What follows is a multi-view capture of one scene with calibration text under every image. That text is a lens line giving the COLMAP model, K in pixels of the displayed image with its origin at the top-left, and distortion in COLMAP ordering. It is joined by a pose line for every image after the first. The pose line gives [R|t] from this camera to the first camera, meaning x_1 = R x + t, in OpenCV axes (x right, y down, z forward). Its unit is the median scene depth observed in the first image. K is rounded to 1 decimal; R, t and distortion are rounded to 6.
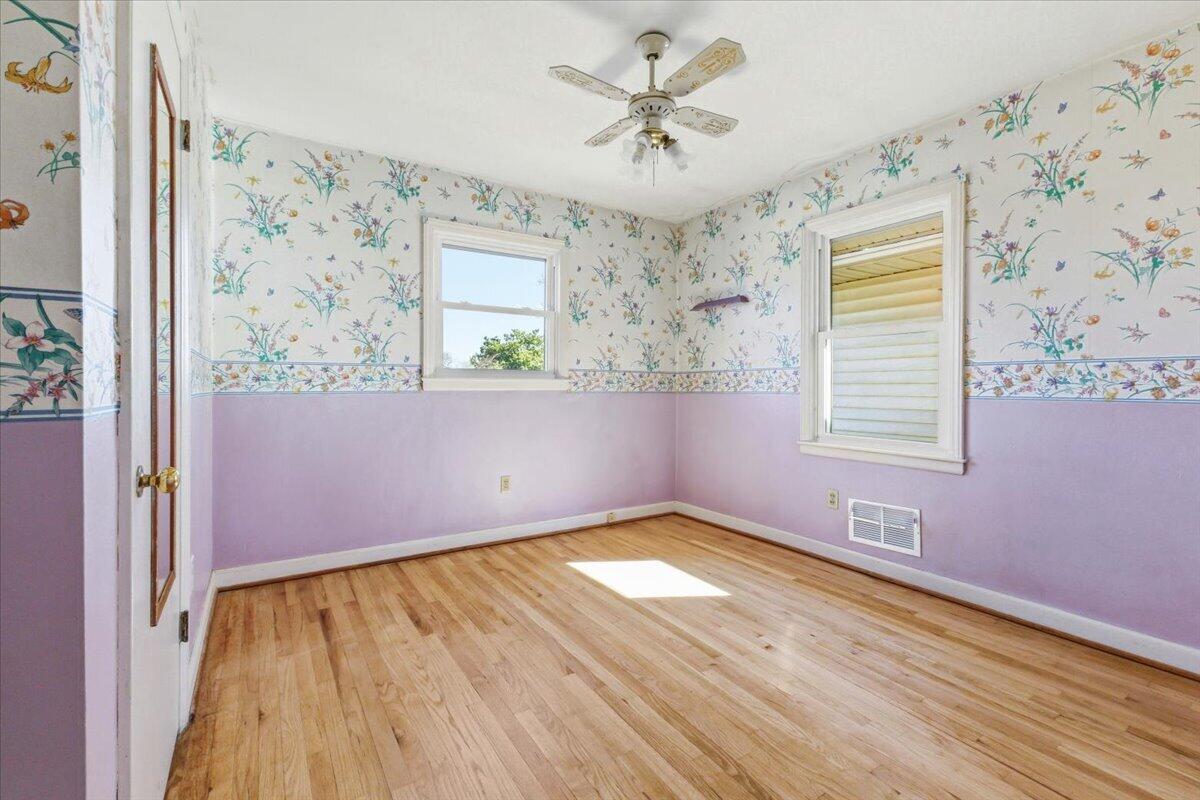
lens RADIAL K [[534.0, 0, 606.9], [0, 534.0, 389.3], [0, 0, 1]] dist [0.004501, 0.000653]
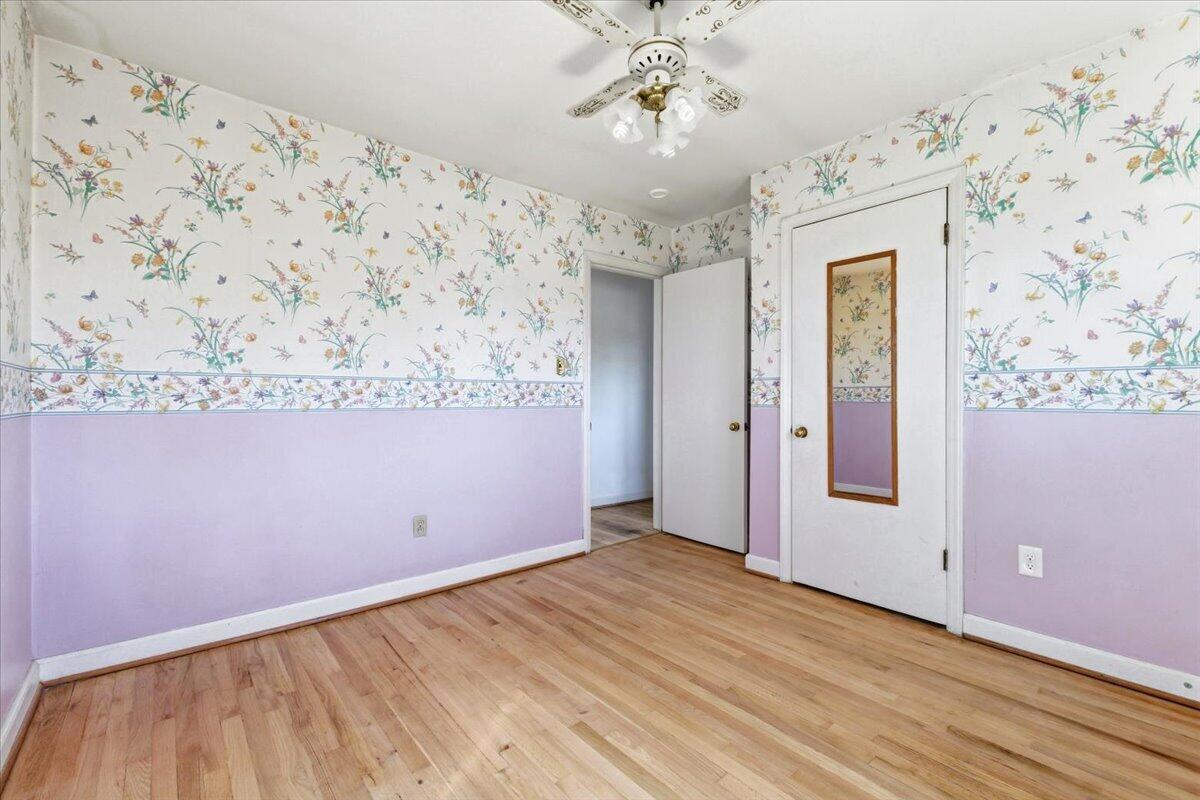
lens RADIAL K [[534.0, 0, 606.9], [0, 534.0, 389.3], [0, 0, 1]] dist [0.004501, 0.000653]
pose [[-0.992335, -0.004944, -0.123479, 0.281345], [-0.005109, 0.999986, 0.001017, -0.026973], [0.123473, 0.001640, -0.992347, 1.946133]]
